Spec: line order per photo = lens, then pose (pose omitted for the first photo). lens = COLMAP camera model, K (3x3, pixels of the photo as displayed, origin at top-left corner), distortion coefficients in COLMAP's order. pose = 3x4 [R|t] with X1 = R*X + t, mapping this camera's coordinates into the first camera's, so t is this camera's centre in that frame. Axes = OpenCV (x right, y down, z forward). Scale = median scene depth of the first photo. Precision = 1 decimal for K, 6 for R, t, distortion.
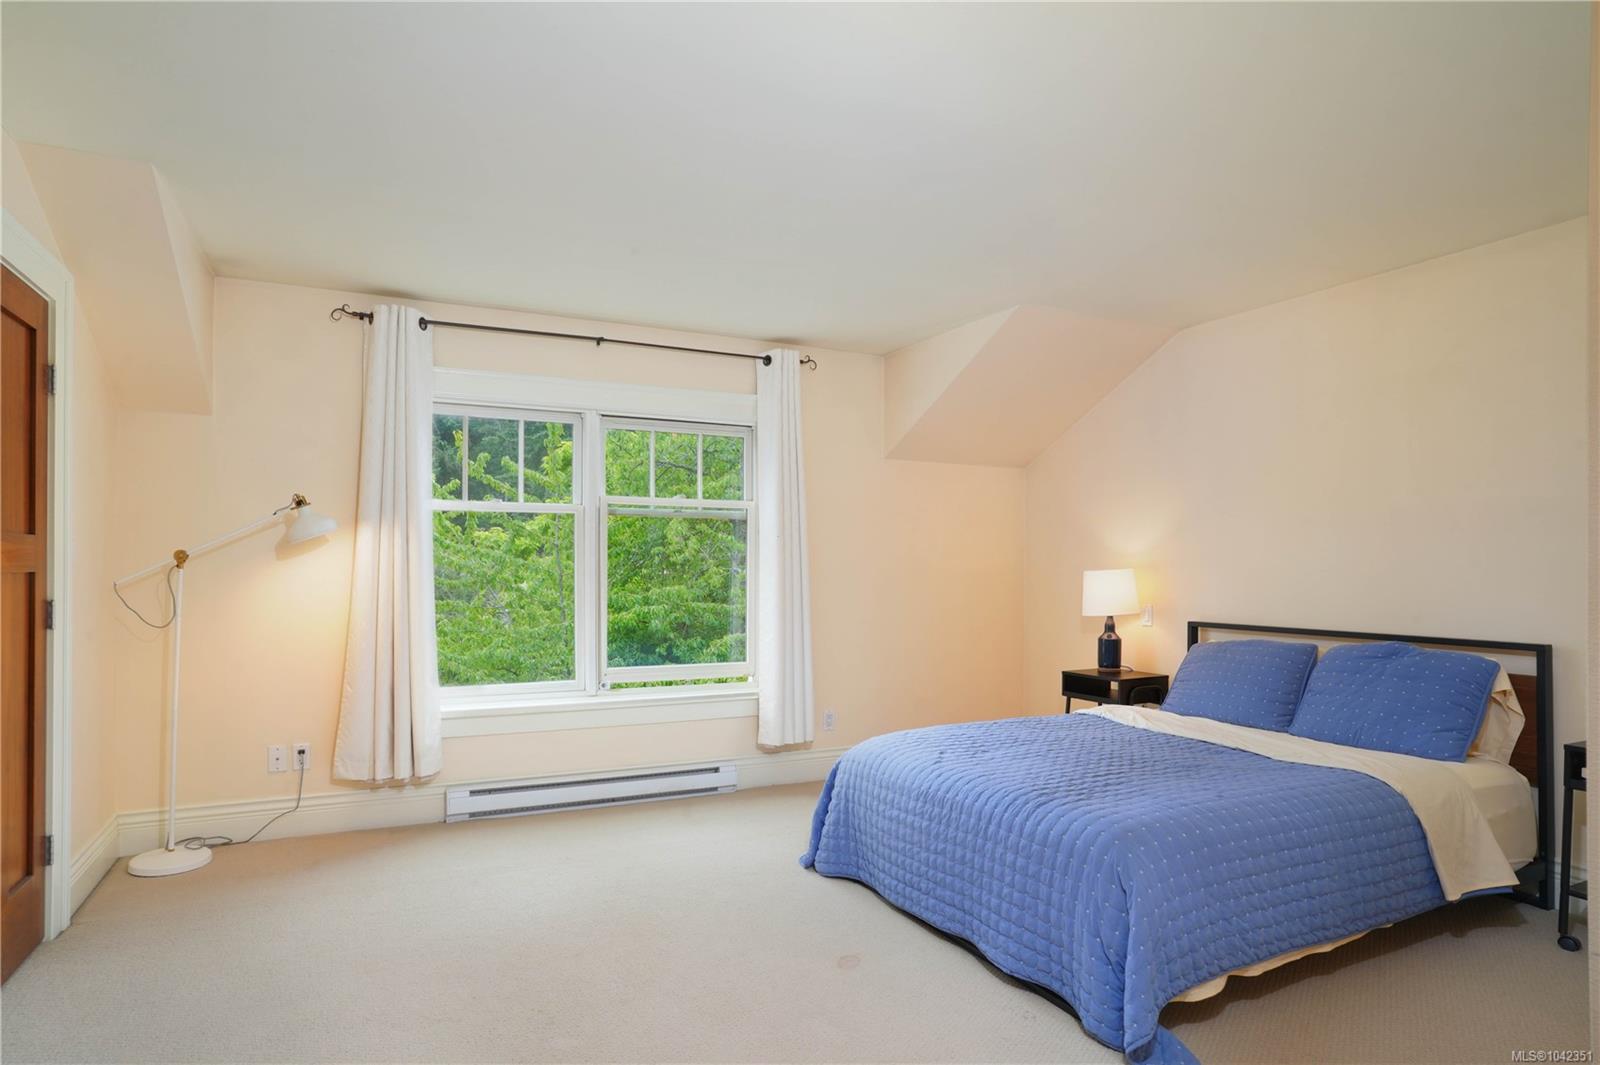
lens RADIAL K [[913.8, 0, 774.5], [0, 913.8, 555.1], [0, 0, 1]] dist [-0.003303, 0.000399]
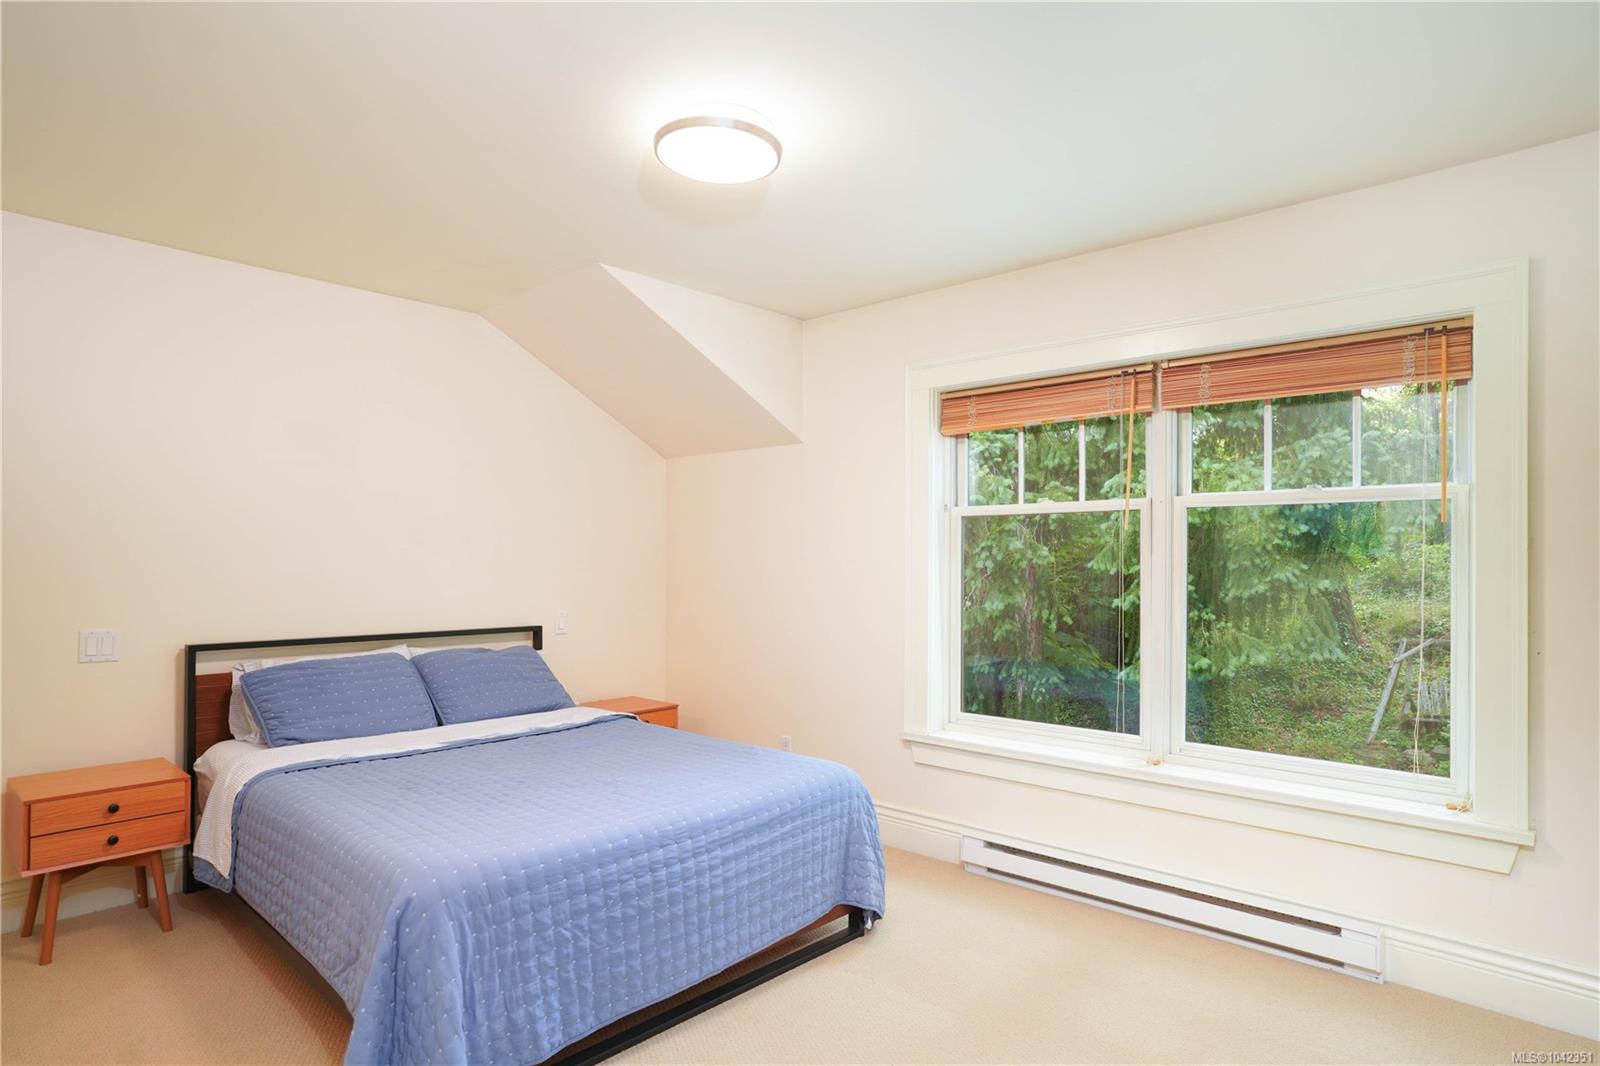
lens RADIAL K [[913.8, 0, 774.5], [0, 913.8, 555.6], [0, 0, 1]] dist [-0.003303, 0.000399]
pose [[0.392307, -0.000654, -0.919834, 0.348006], [-0.009884, 0.999939, -0.004927, -0.003327], [0.919781, 0.011024, 0.392277, 0.437945]]
